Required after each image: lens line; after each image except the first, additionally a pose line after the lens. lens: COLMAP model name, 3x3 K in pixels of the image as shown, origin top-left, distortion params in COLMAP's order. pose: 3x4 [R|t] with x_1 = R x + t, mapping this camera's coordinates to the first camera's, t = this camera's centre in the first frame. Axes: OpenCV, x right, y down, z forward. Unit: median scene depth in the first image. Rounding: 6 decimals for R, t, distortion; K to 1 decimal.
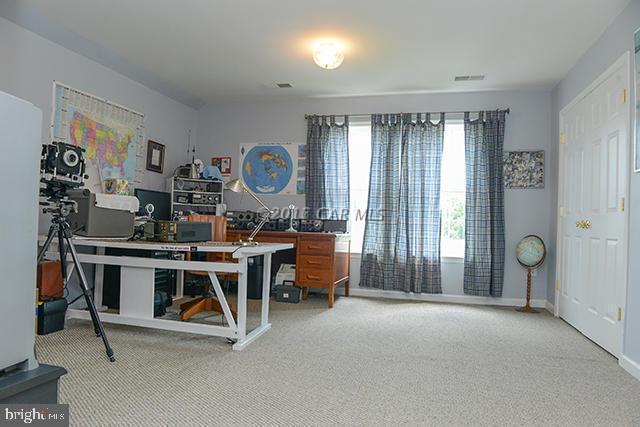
lens RADIAL K [[439.0, 0, 319.5], [0, 439.0, 213.1], [0, 0, 1]] dist [-0.047428, -0.004244]
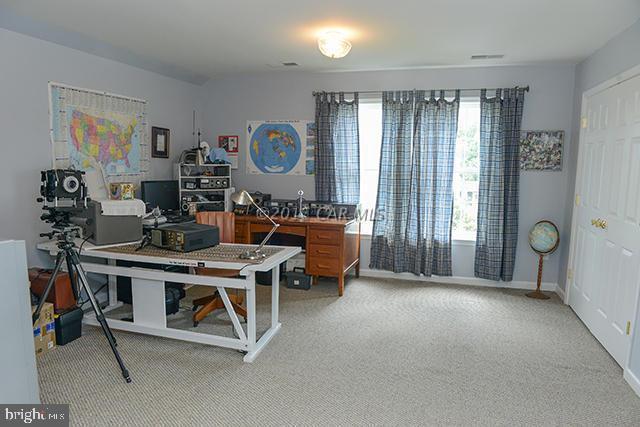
lens RADIAL K [[439.0, 0, 320.4], [0, 439.0, 214.3], [0, 0, 1]] dist [-0.047428, -0.004244]
pose [[0.999468, -0.011157, -0.030650, 0.011218], [0.015434, 0.989592, 0.143072, -0.111402], [0.028735, -0.143469, 0.989238, 0.021312]]
